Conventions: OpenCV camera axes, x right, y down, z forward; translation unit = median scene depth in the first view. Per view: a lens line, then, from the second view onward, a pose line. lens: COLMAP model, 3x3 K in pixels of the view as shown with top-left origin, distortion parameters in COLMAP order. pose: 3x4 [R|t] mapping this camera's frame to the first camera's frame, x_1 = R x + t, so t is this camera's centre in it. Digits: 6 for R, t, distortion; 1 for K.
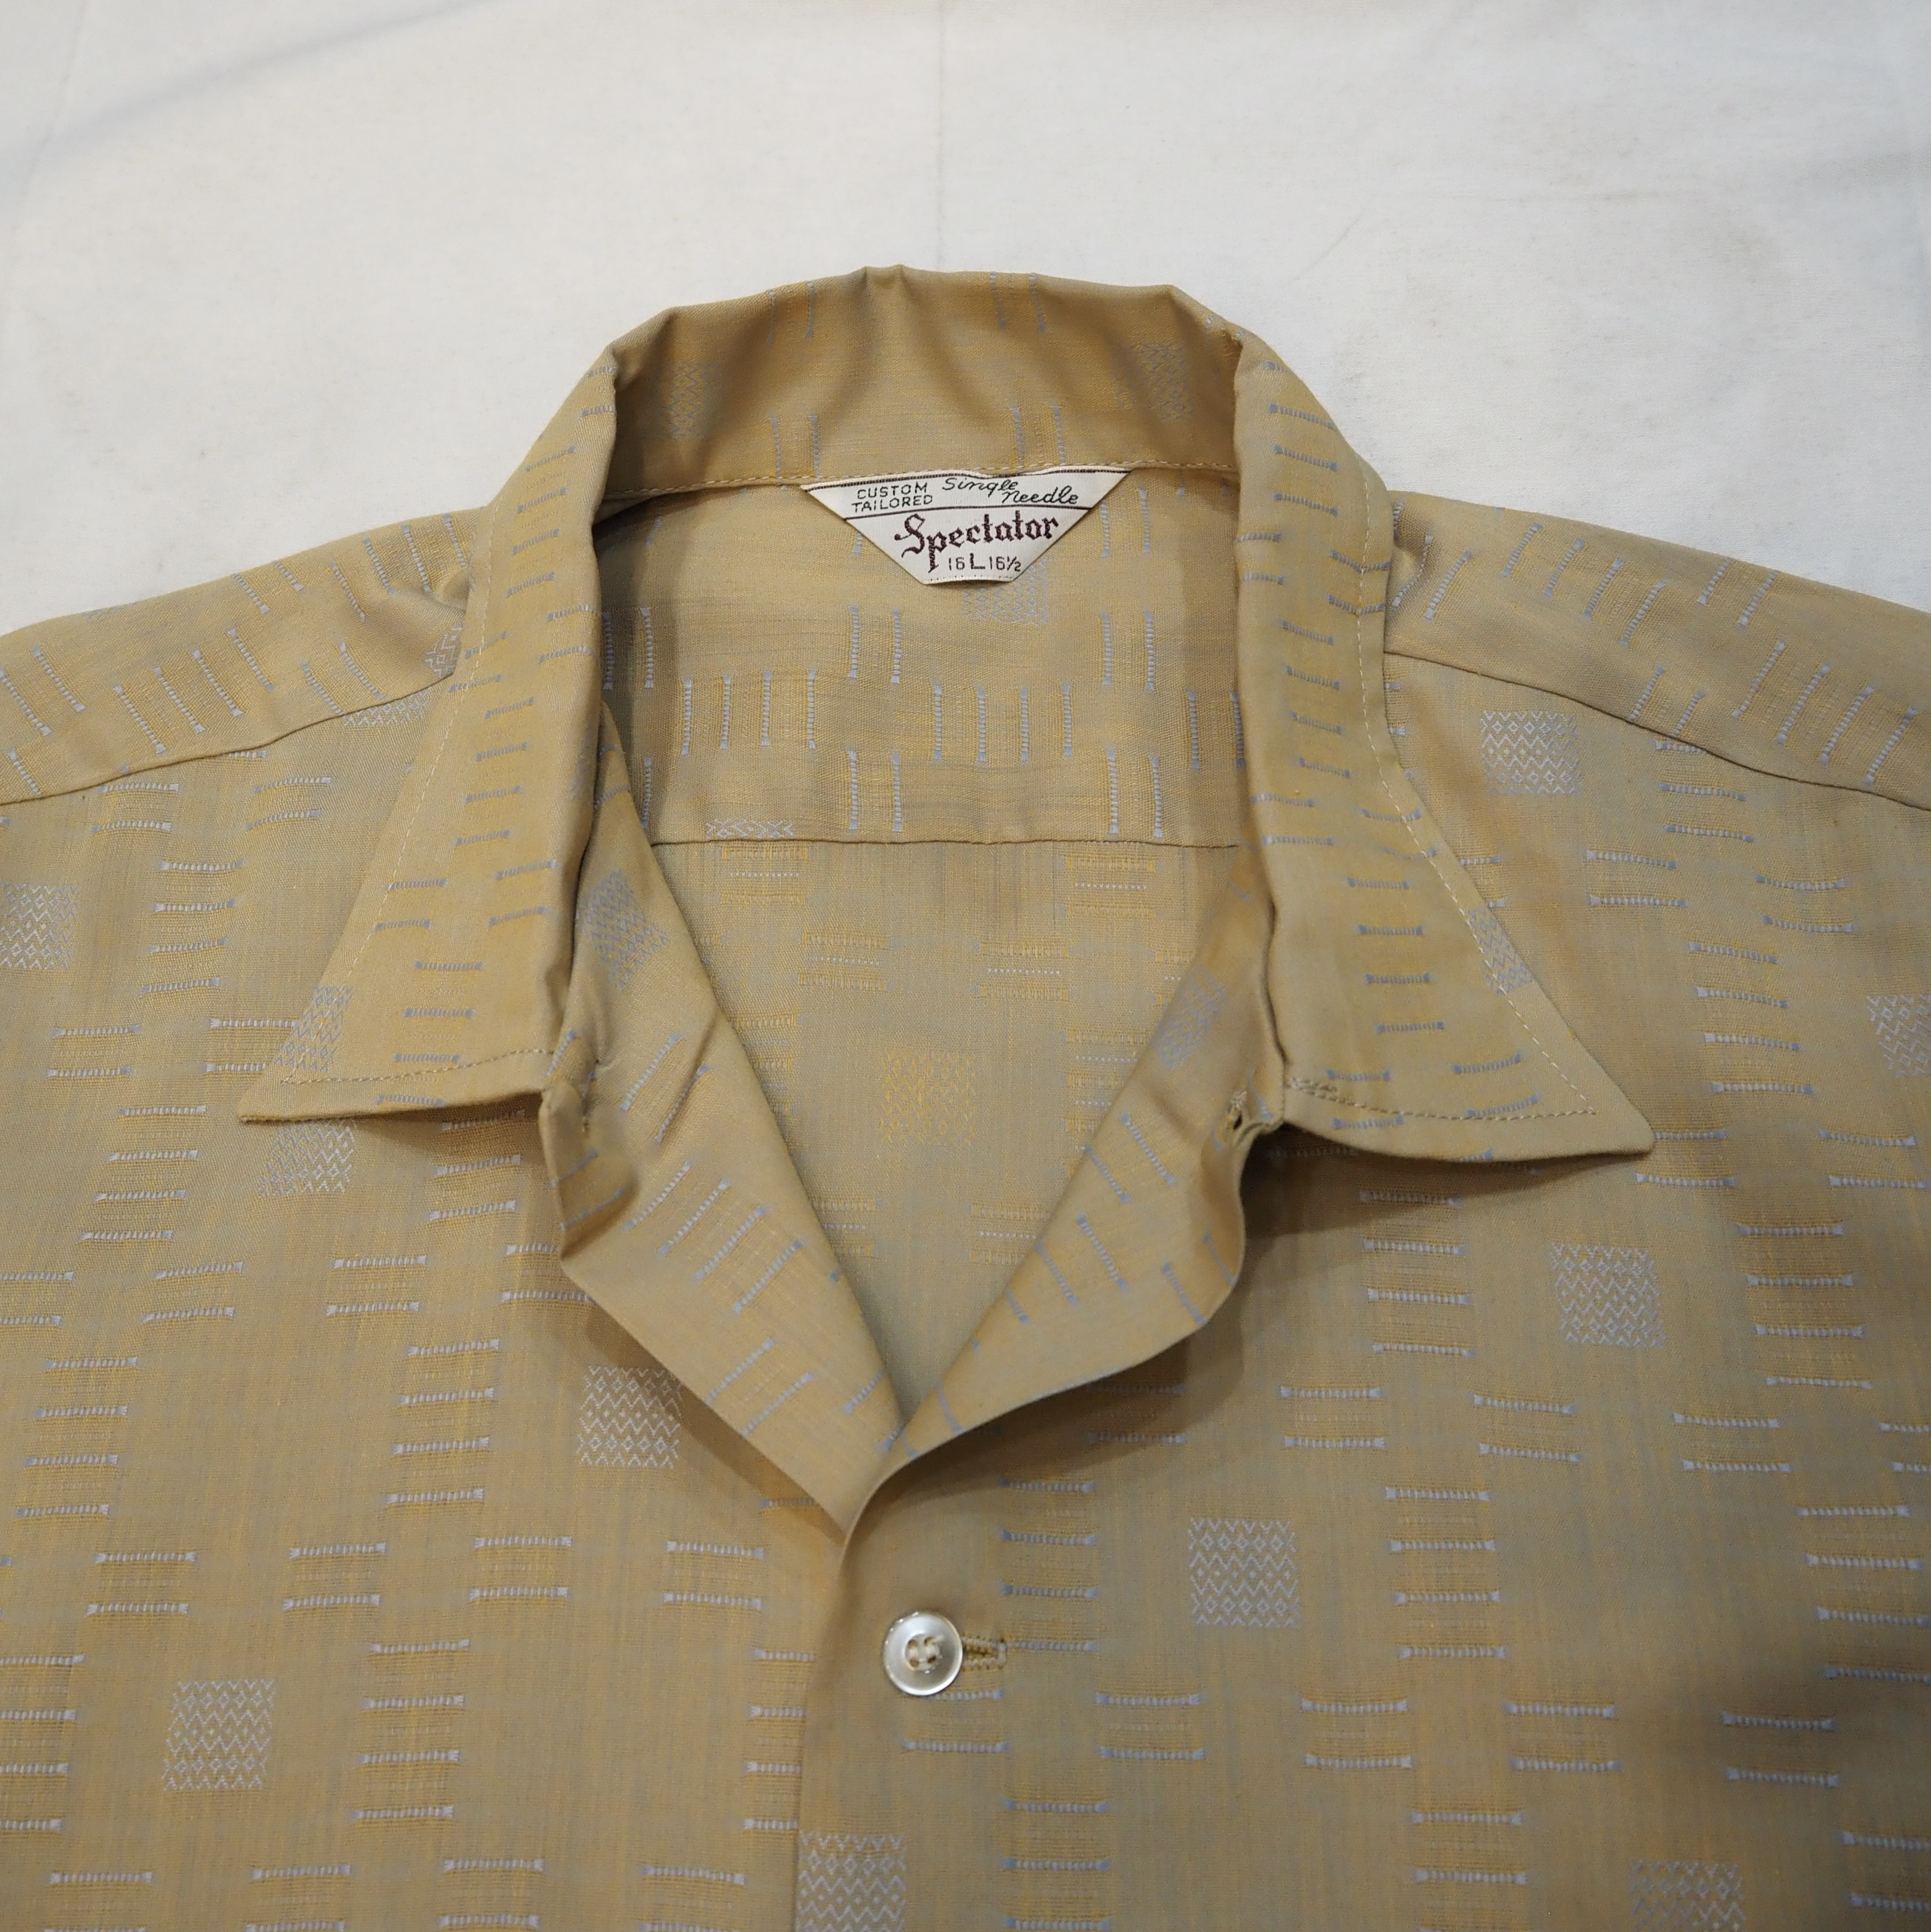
lens RADIAL K [[2465.1, 0, 855.0], [0, 2465.1, 821.7], [0, 0, 1]] dist [-0.046065, 0.026460]
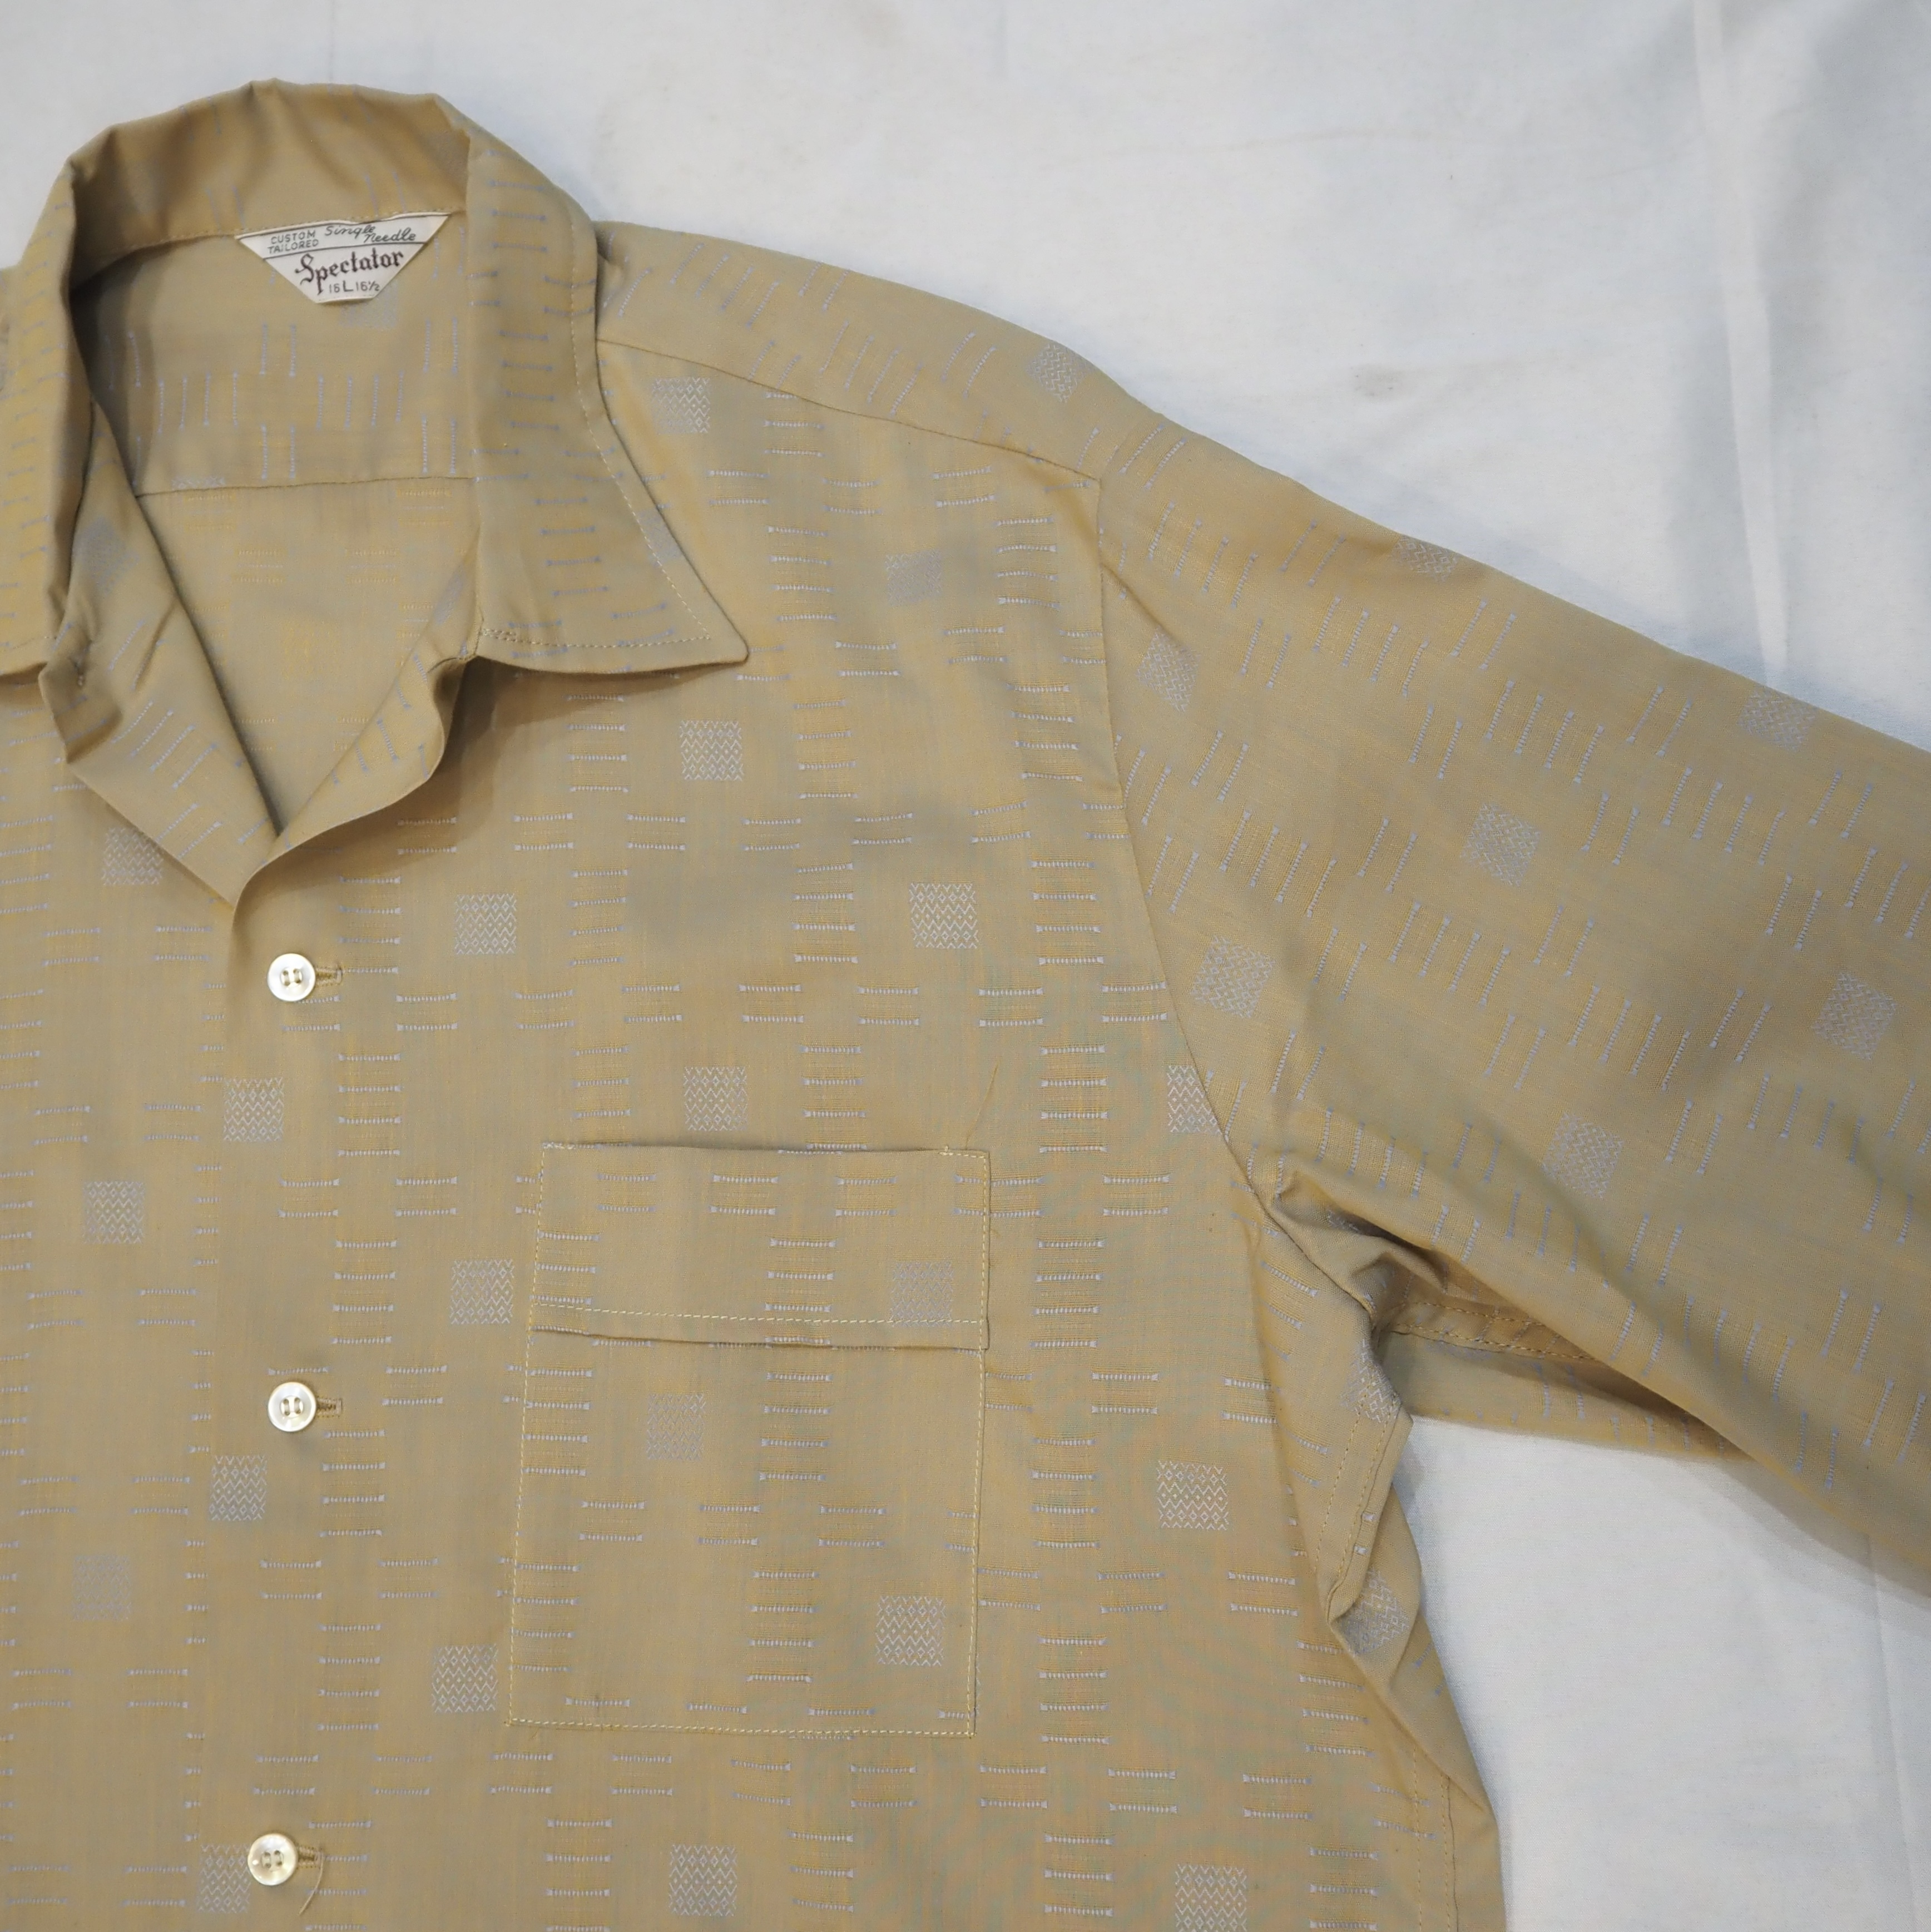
lens RADIAL K [[2480.8, 0, 934.5], [0, 2480.8, 966.1], [0, 0, 1]] dist [-0.047627, 0.042770]
pose [[0.998515, -0.053710, -0.009143, 0.392429], [0.054309, 0.967851, 0.245592, -0.055121], [-0.004341, -0.245724, 0.969330, -0.538363]]
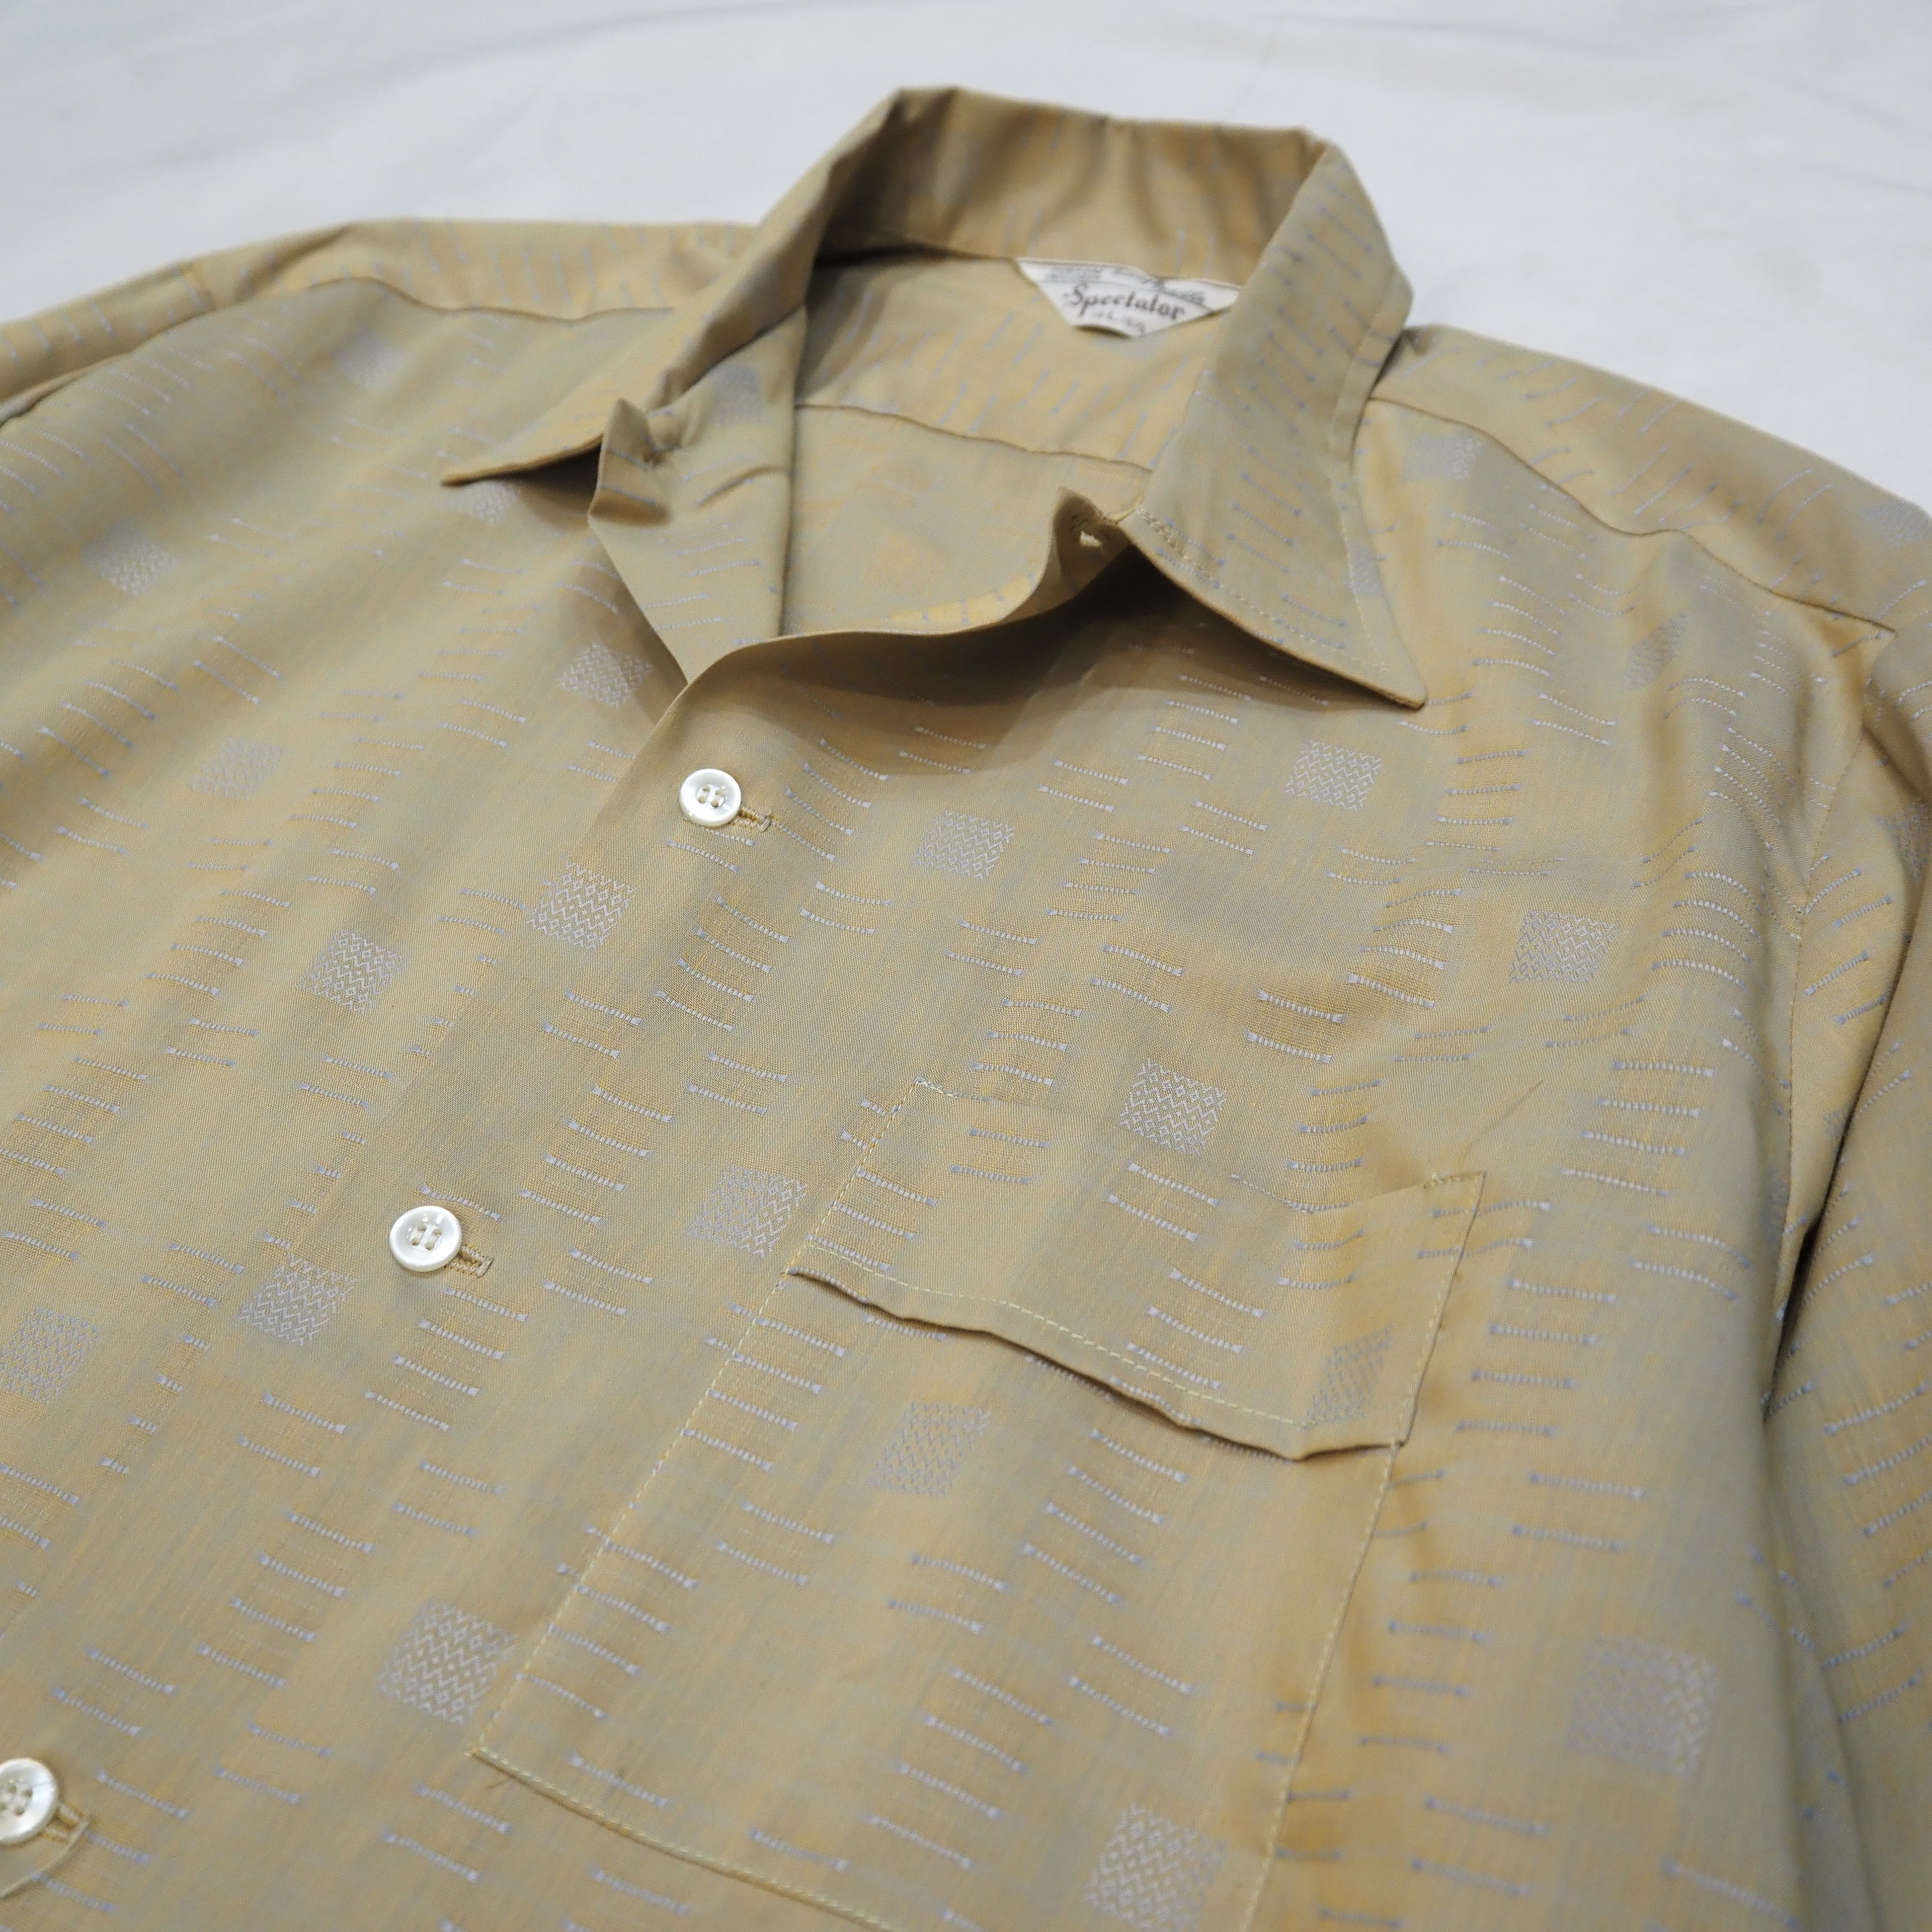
lens RADIAL K [[2530.5, 0, 942.1], [0, 2530.5, 966.3], [0, 0, 1]] dist [-0.040655, 0.071431]
pose [[0.923904, 0.292555, -0.246603, 0.395667], [-0.348624, 0.909243, -0.227460, 0.542557], [0.157677, 0.296123, 0.942045, -0.172781]]
